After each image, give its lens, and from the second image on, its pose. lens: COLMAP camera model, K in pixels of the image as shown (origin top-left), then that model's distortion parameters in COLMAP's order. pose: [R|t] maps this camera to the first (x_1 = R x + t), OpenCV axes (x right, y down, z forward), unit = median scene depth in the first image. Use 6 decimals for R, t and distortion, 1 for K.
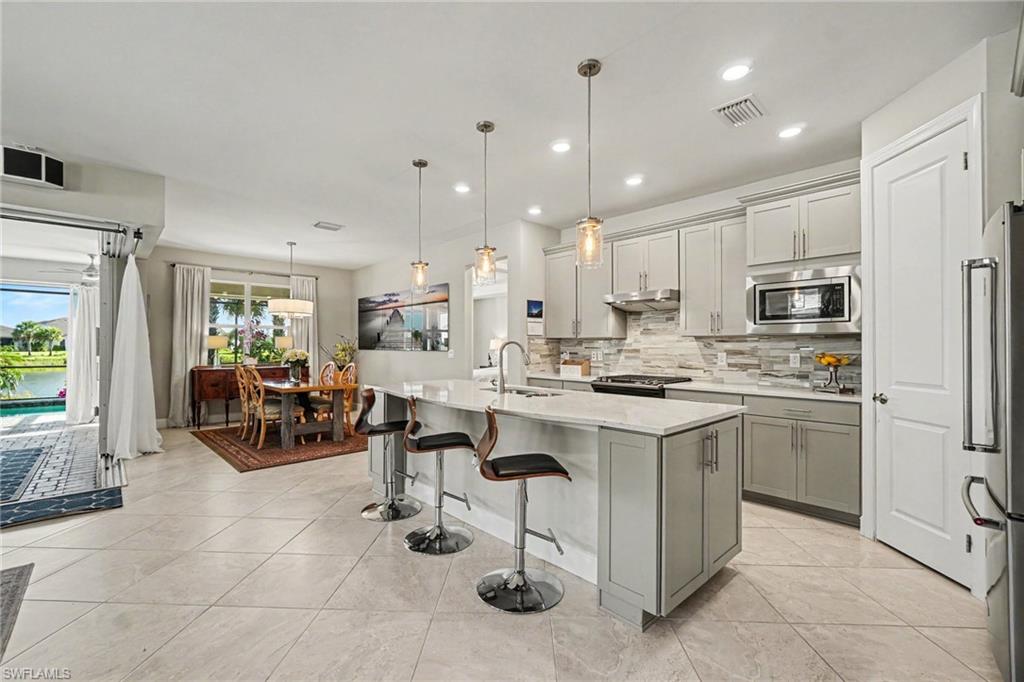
lens RADIAL K [[439.5, 0, 506.5], [0, 439.5, 345.5], [0, 0, 1]] dist [-0.015533, 0.008161]
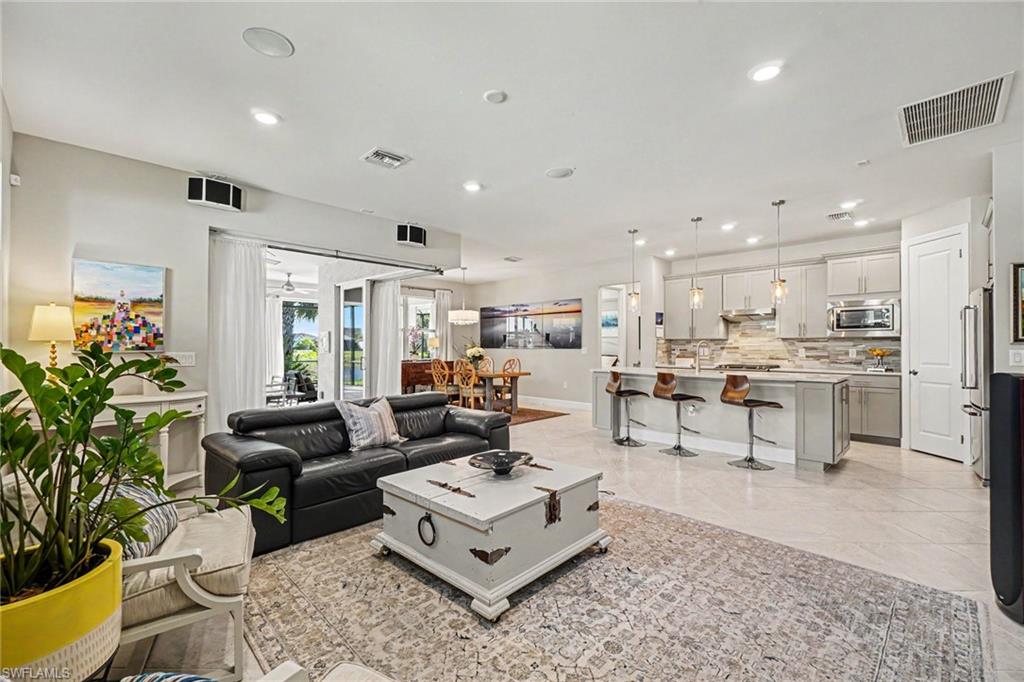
lens RADIAL K [[439.5, 0, 506.5], [0, 439.5, 345.5], [0, 0, 1]] dist [-0.015533, 0.008161]
pose [[0.999265, -0.000974, 0.038328, -0.659056], [0.000992, 0.999999, -0.000456, 0.005014], [-0.038328, 0.000494, 0.999265, -0.548473]]
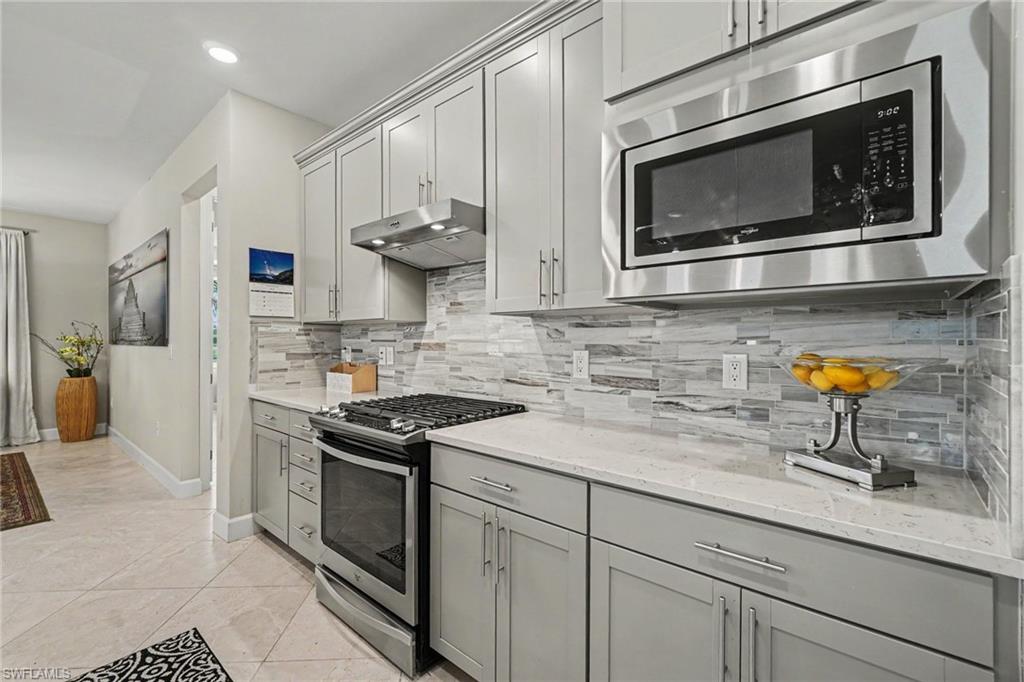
lens RADIAL K [[436.7, 0, 512.0], [0, 436.7, 341.0], [0, 0, 1]] dist [-0.012233, -0.000044]
pose [[0.993644, -0.000279, 0.112563, 0.397465], [-0.000211, 0.999991, 0.004346, 0.004635], [-0.112564, -0.004342, 0.993635, 0.604740]]
